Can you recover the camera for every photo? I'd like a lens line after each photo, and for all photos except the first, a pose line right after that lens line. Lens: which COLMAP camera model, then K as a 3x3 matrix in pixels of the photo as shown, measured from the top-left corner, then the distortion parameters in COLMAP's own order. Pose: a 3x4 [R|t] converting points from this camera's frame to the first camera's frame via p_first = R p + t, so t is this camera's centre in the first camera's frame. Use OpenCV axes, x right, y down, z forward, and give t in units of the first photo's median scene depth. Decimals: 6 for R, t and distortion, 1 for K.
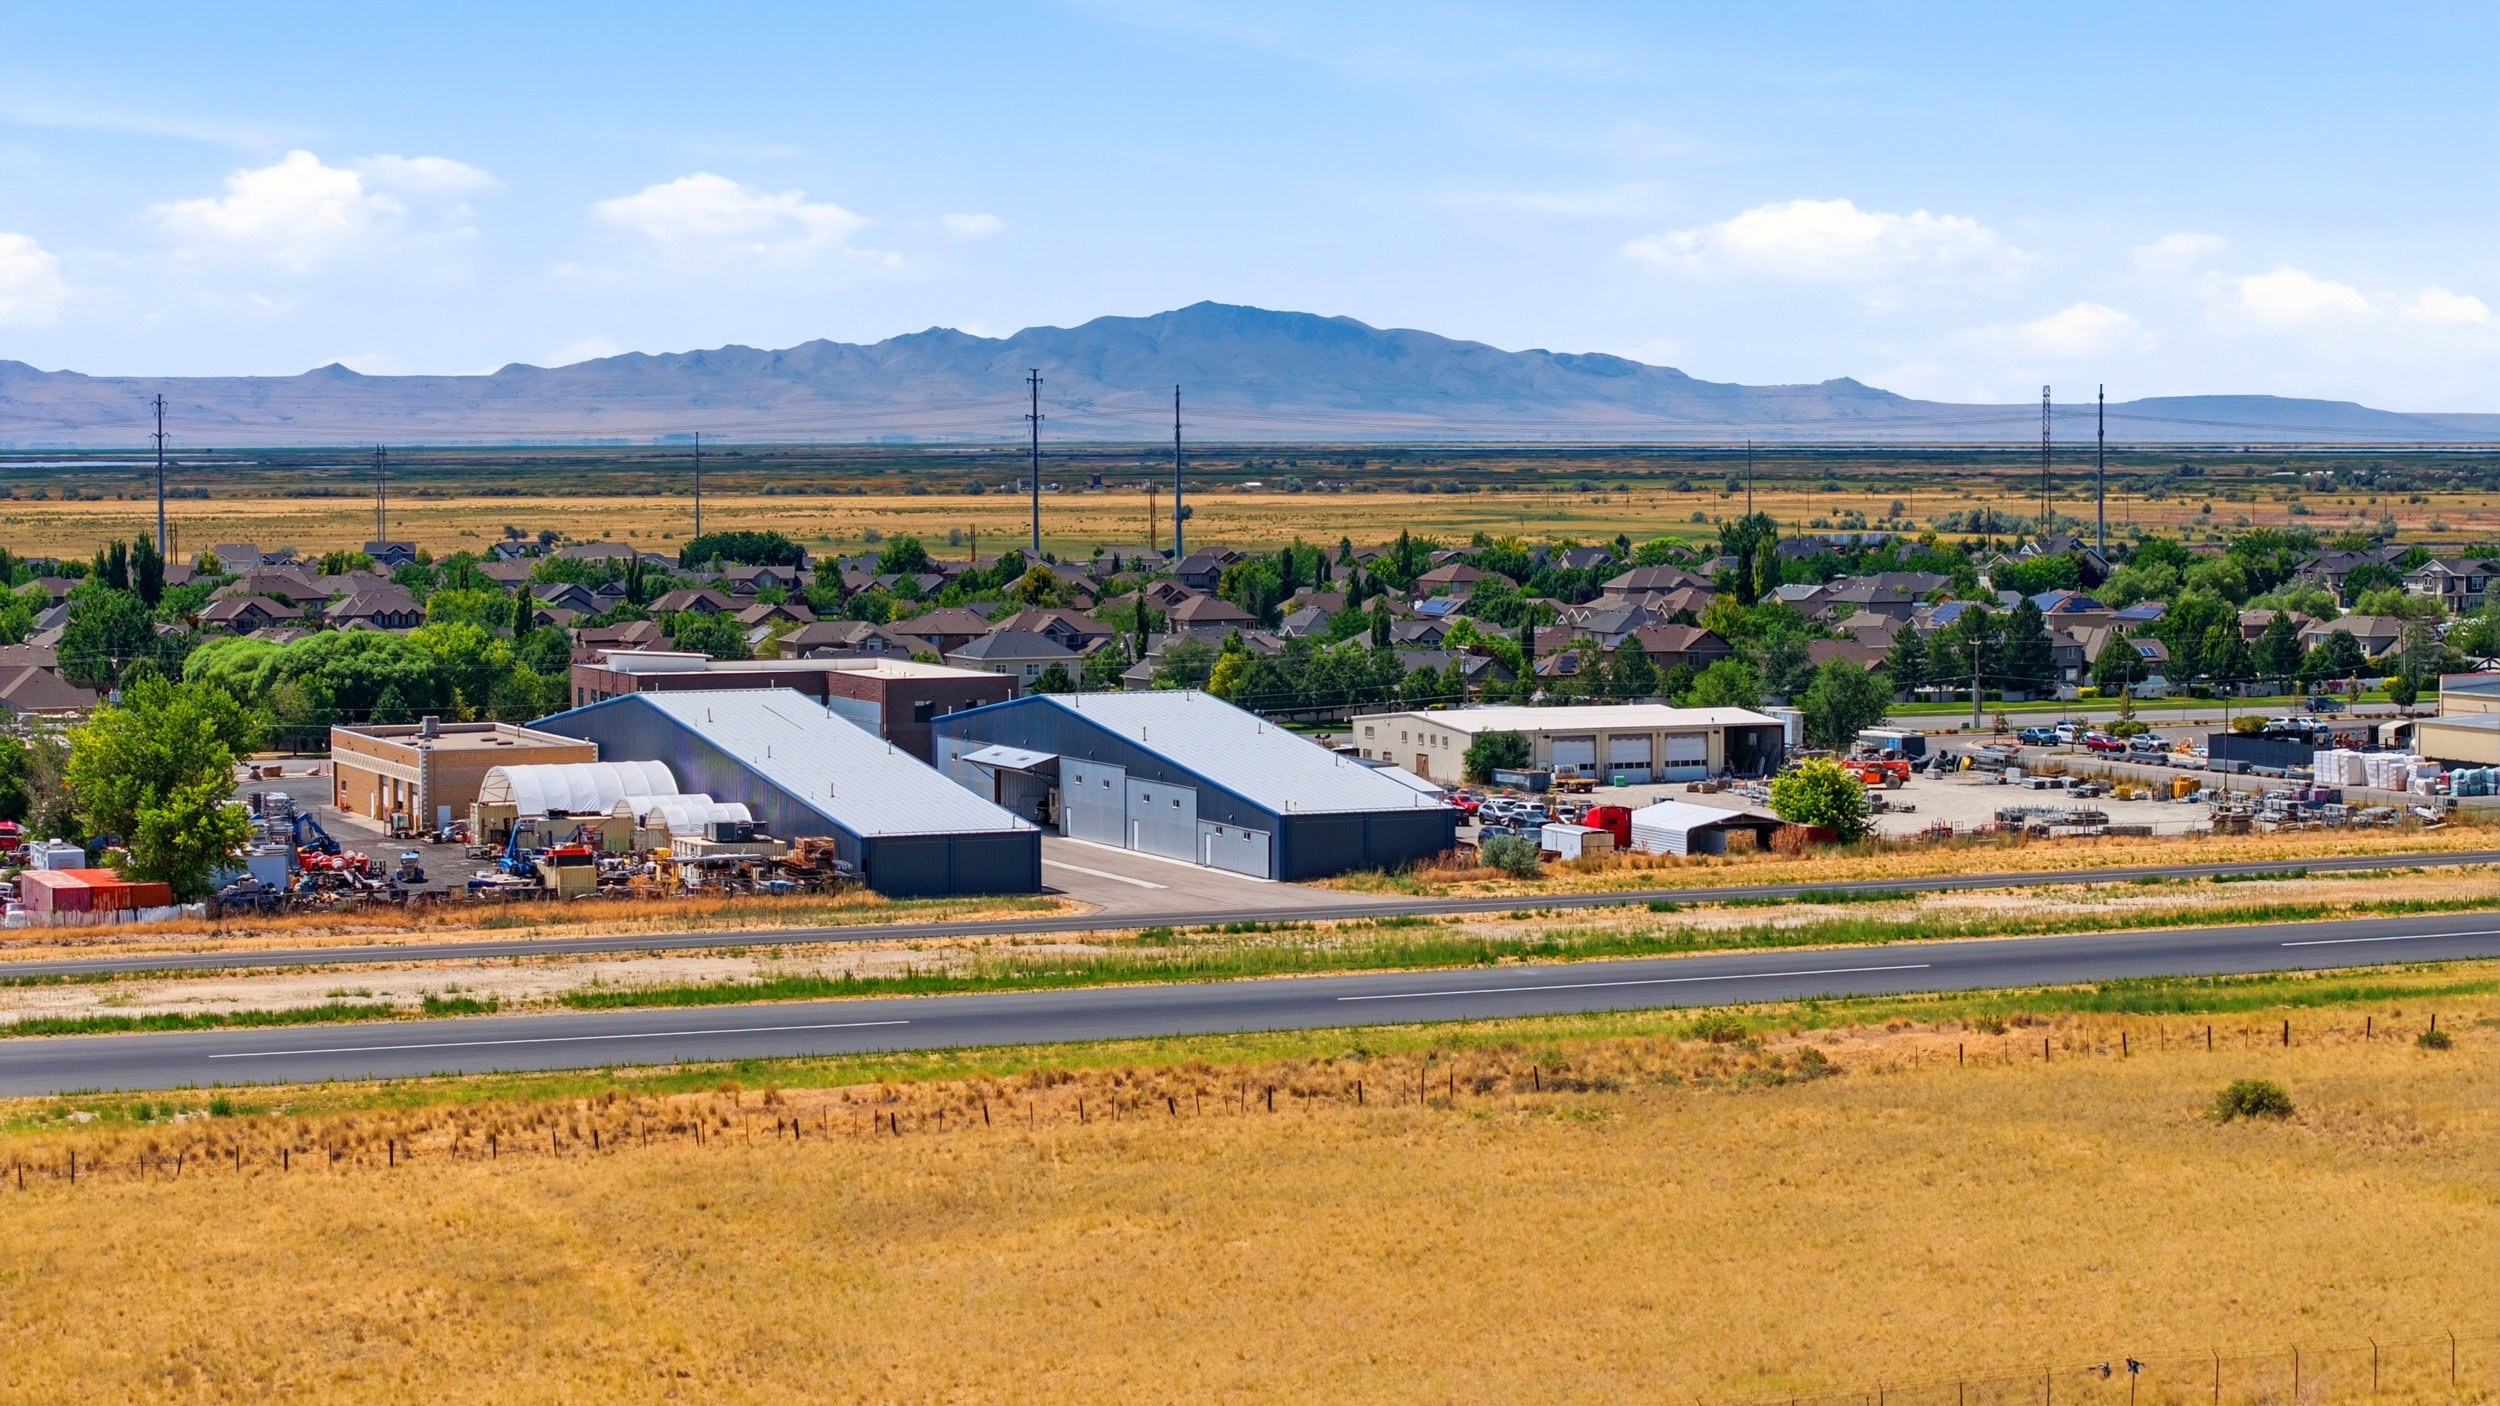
lens RADIAL K [[5023.7, 0, 1251.3], [0, 5023.7, 708.6], [0, 0, 1]] dist [-0.142336, 0.000000]
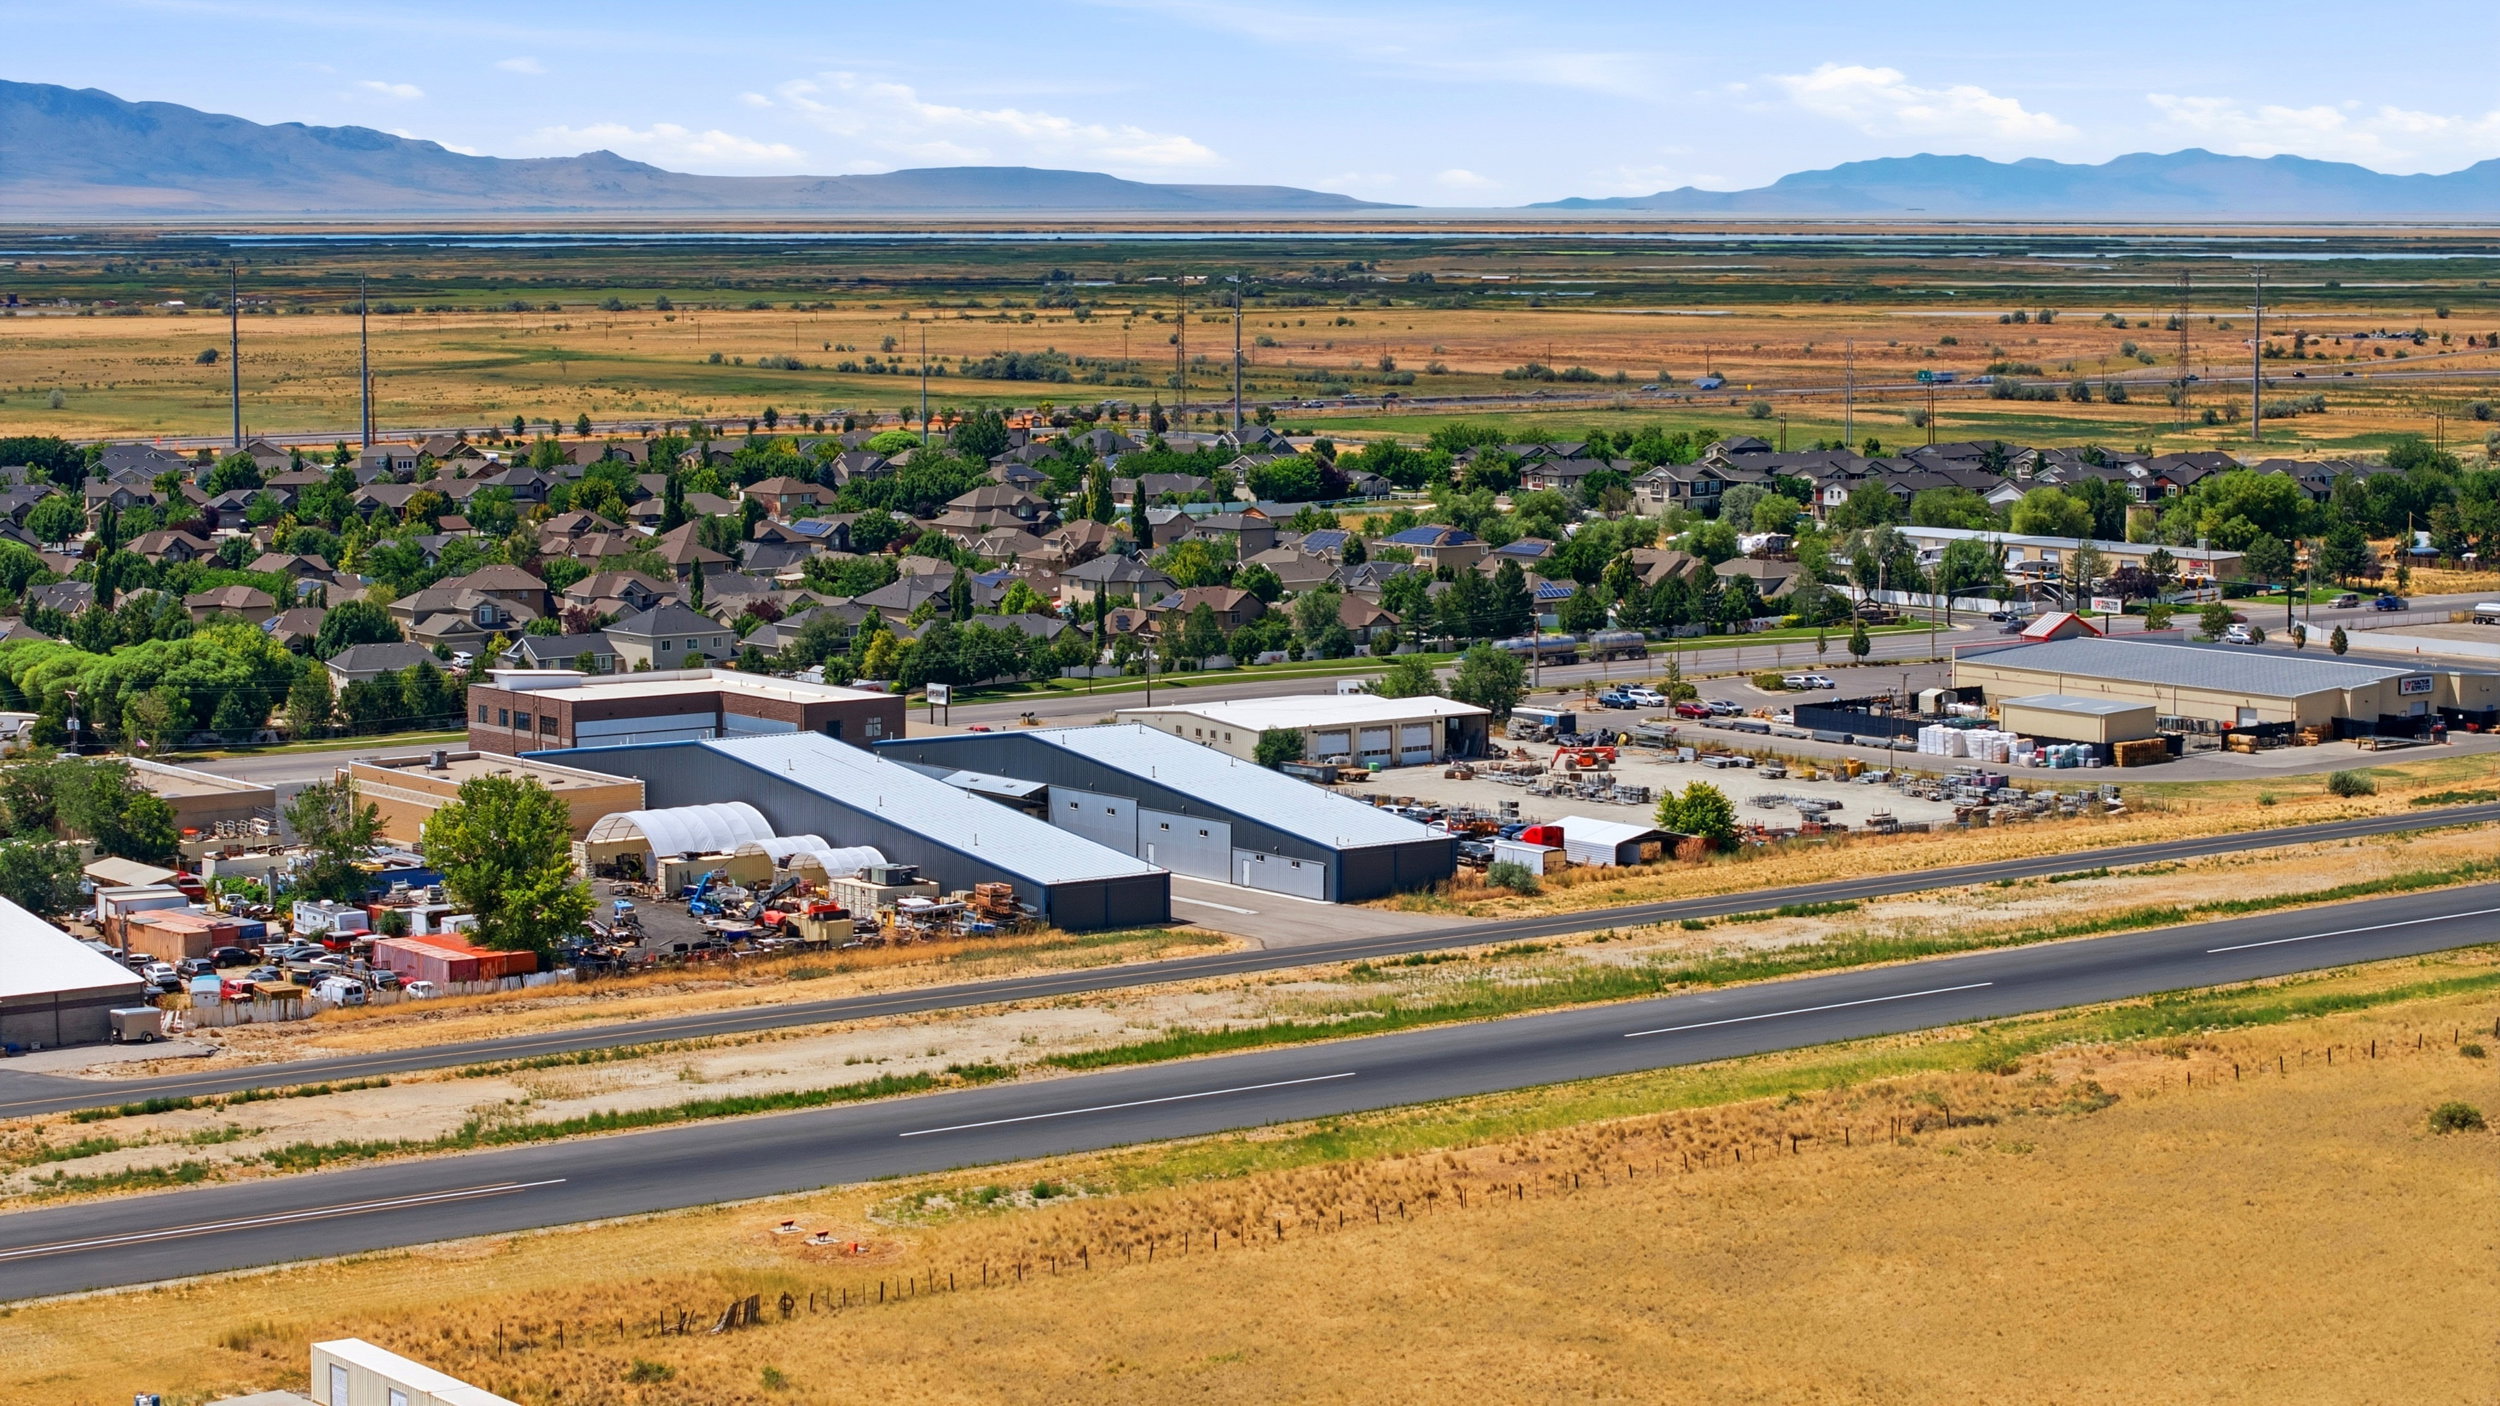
lens RADIAL K [[5023.7, 0, 1249.4], [0, 5023.7, 696.4], [0, 0, 1]] dist [-0.142336, 0.000000]
pose [[0.969627, -0.021365, 0.243653, -0.247077], [0.010825, 0.998950, 0.044514, -0.056210], [-0.244348, -0.040524, 0.968840, -0.147256]]
